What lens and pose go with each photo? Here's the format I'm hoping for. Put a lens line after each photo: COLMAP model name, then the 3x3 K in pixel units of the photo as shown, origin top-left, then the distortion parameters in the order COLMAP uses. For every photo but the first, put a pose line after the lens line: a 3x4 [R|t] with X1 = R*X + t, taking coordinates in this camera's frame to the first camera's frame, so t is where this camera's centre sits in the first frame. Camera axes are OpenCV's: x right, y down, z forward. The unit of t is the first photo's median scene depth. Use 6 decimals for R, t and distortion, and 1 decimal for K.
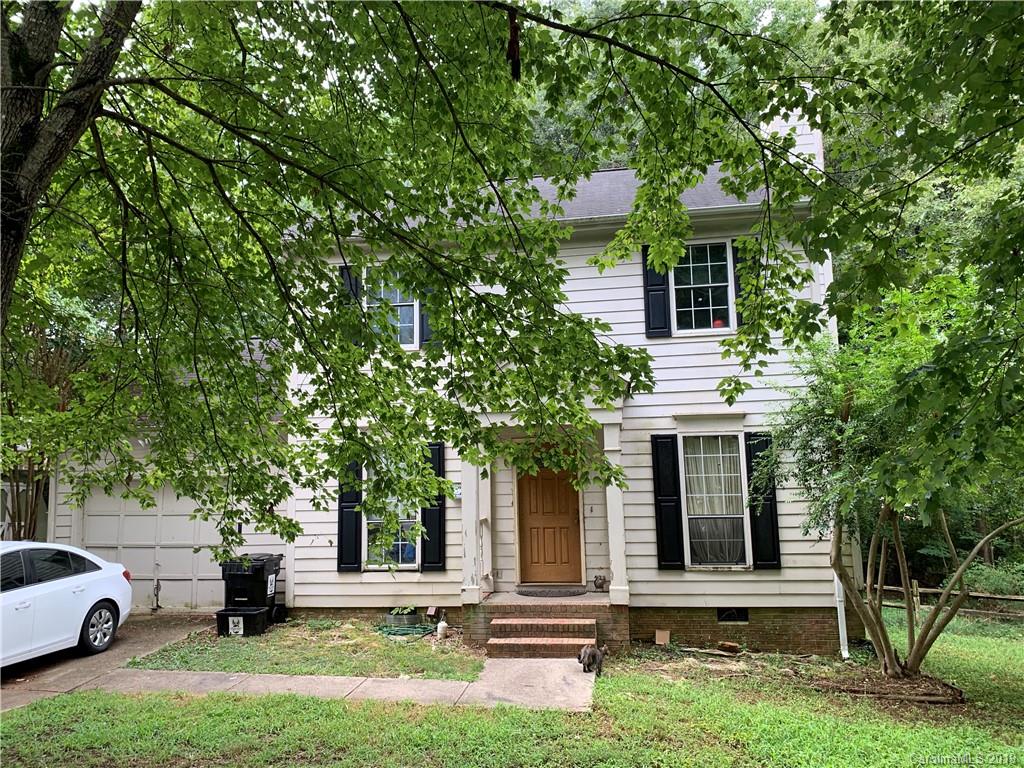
lens RADIAL K [[766.7, 0, 504.4], [0, 766.7, 386.3], [0, 0, 1]] dist [0.010050, -0.037950]
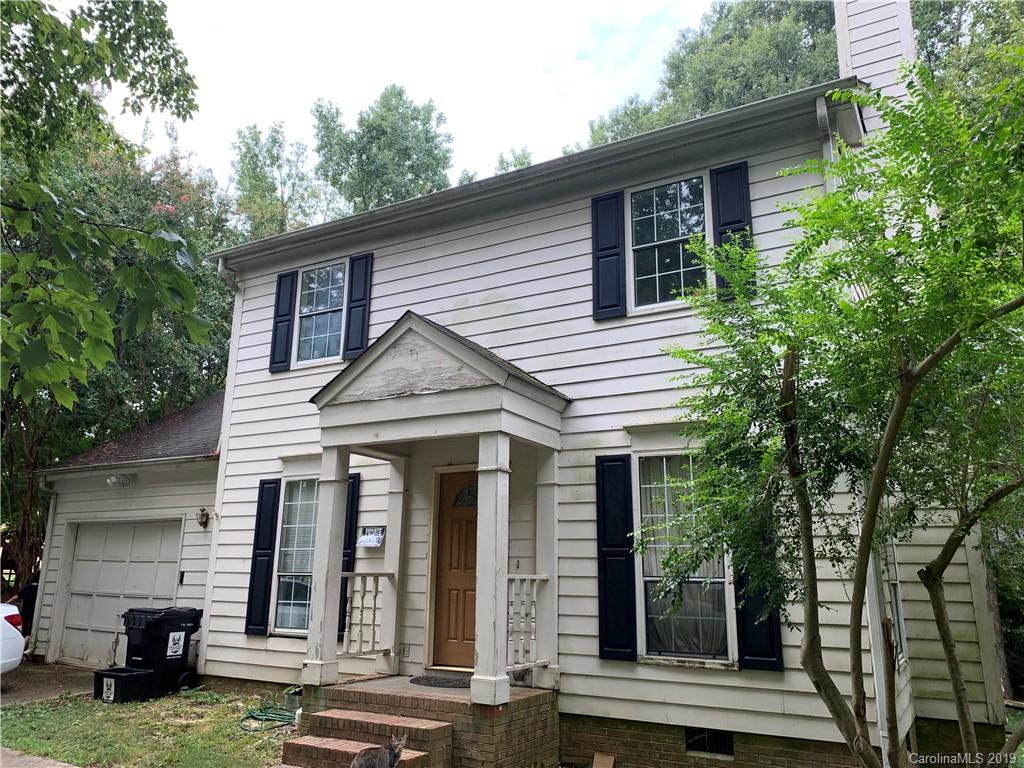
lens RADIAL K [[766.7, 0, 511.3], [0, 766.7, 378.4], [0, 0, 1]] dist [0.010050, -0.037950]
pose [[0.931880, -0.057417, -0.358195, 0.373964], [0.013671, 0.992252, -0.123488, 0.078002], [0.362510, 0.110179, 0.925444, 0.325035]]
